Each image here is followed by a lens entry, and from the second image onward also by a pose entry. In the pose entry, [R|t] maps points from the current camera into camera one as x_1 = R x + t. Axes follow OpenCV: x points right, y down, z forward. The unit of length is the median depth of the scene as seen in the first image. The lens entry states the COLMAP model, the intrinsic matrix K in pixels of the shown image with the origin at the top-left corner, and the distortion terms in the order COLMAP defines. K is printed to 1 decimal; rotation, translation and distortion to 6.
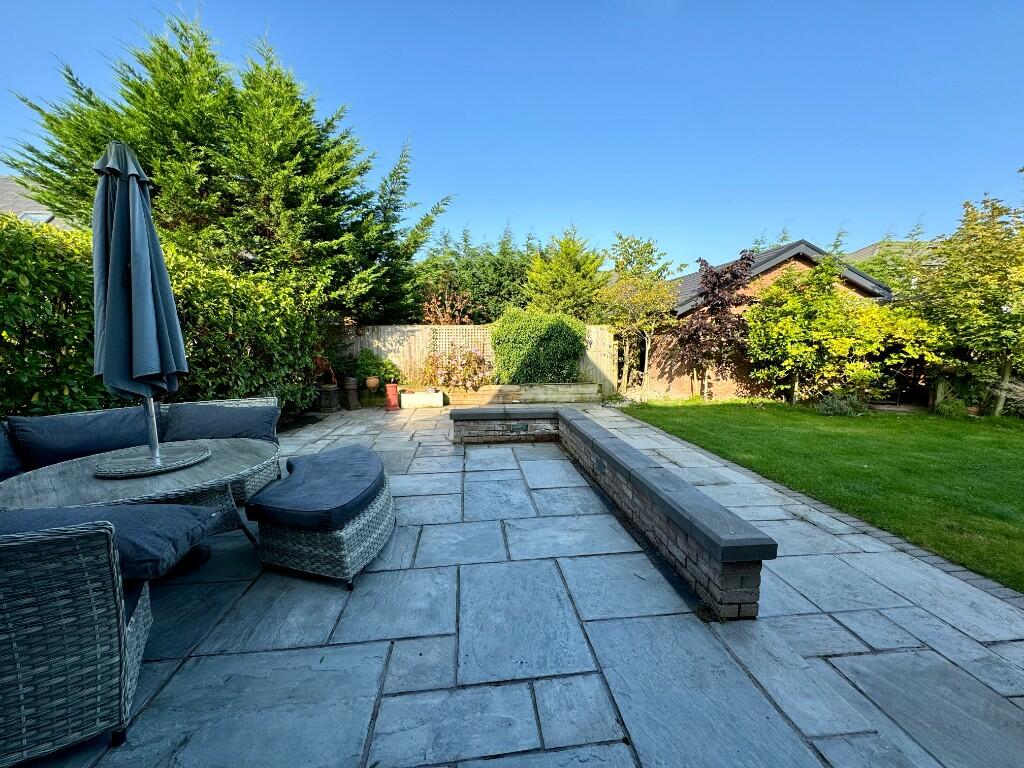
lens RADIAL K [[407.7, 0, 510.5], [0, 407.7, 383.2], [0, 0, 1]] dist [-0.003811, 0.000049]
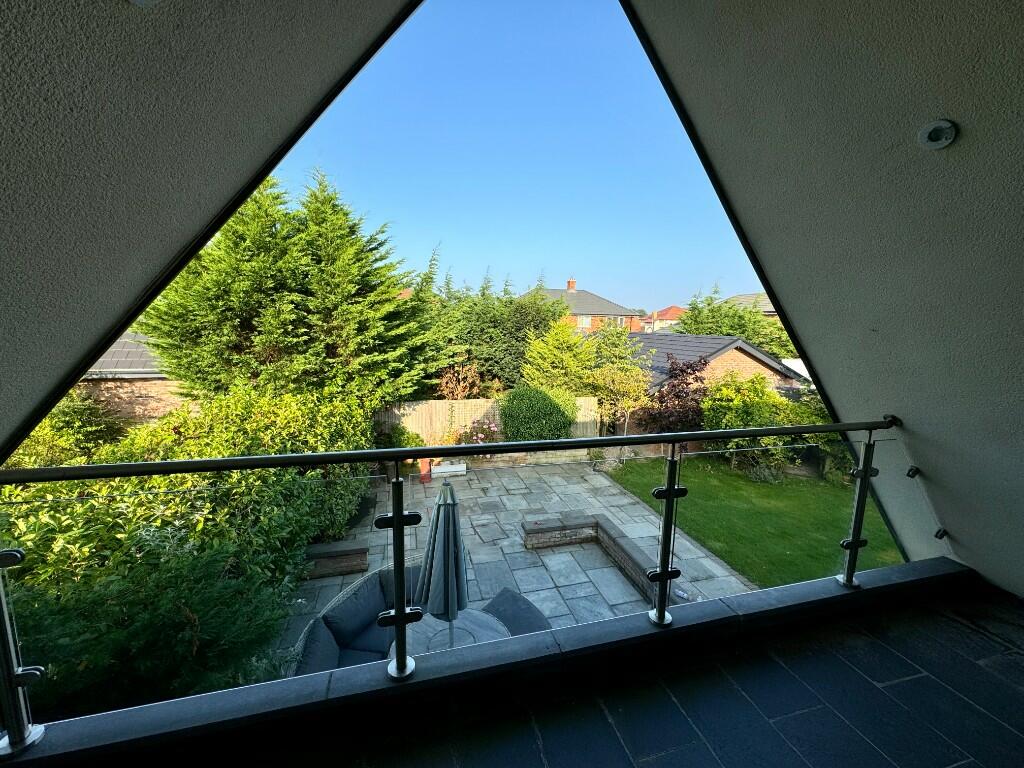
lens RADIAL K [[407.7, 0, 510.5], [0, 407.7, 383.2], [0, 0, 1]] dist [-0.003811, 0.000049]
pose [[0.986851, 0.001947, 0.161623, -0.252789], [-0.008598, 0.999144, 0.040463, -0.284682], [-0.161406, -0.041321, 0.986023, -0.202817]]
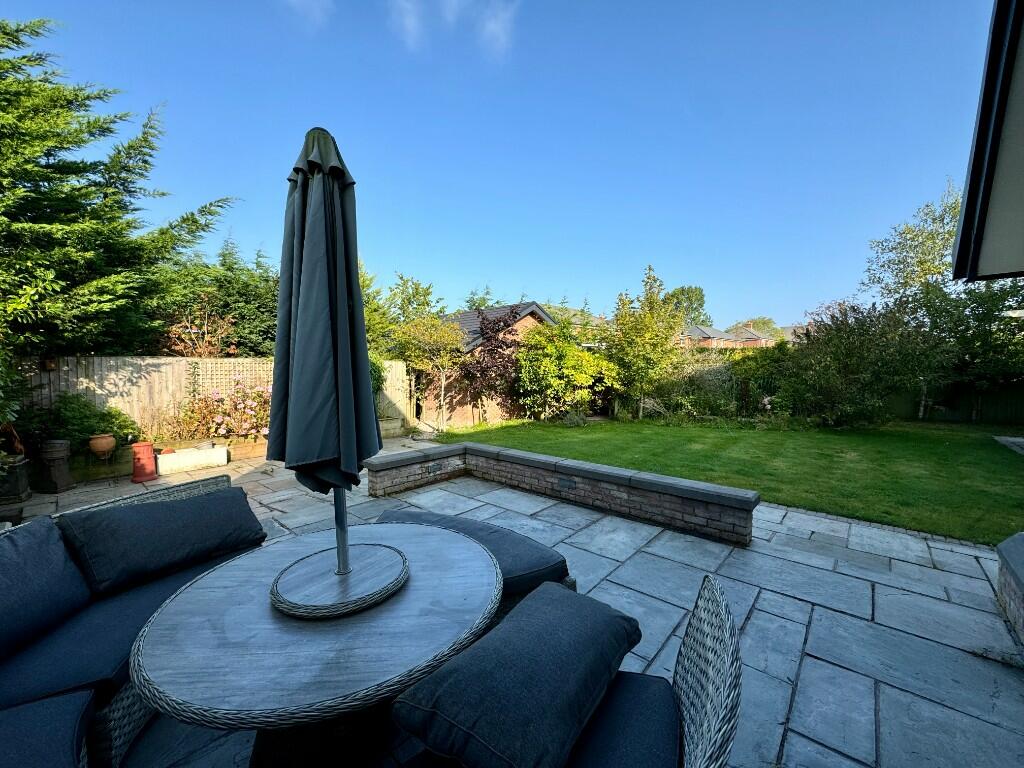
lens RADIAL K [[407.7, 0, 510.5], [0, 407.7, 383.2], [0, 0, 1]] dist [-0.003811, 0.000049]
pose [[0.737176, -0.021839, 0.675348, -0.312875], [0.071122, 0.996433, -0.045412, -0.023938], [-0.671947, 0.081509, 0.736100, 0.075200]]
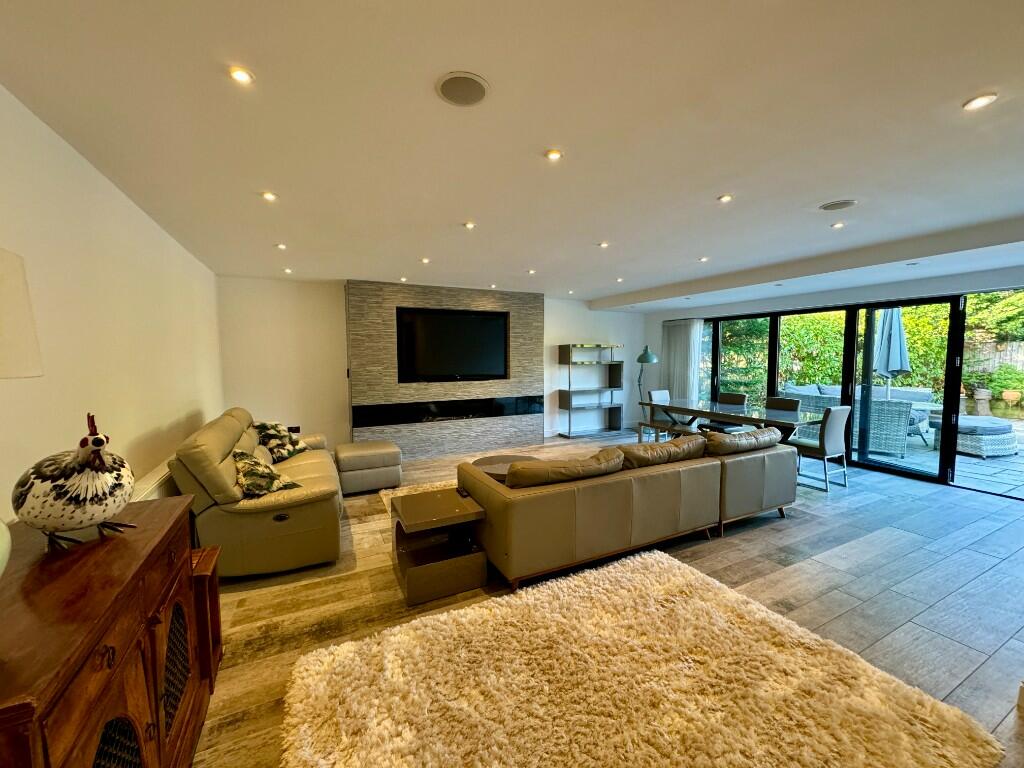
lens RADIAL K [[407.7, 0, 510.5], [0, 407.7, 383.2], [0, 0, 1]] dist [-0.003811, 0.000049]
pose [[0.343575, 0.064249, -0.936925, 0.223991], [-0.096726, 0.994772, 0.032746, 0.062459], [0.934131, 0.079374, 0.347993, -0.653883]]
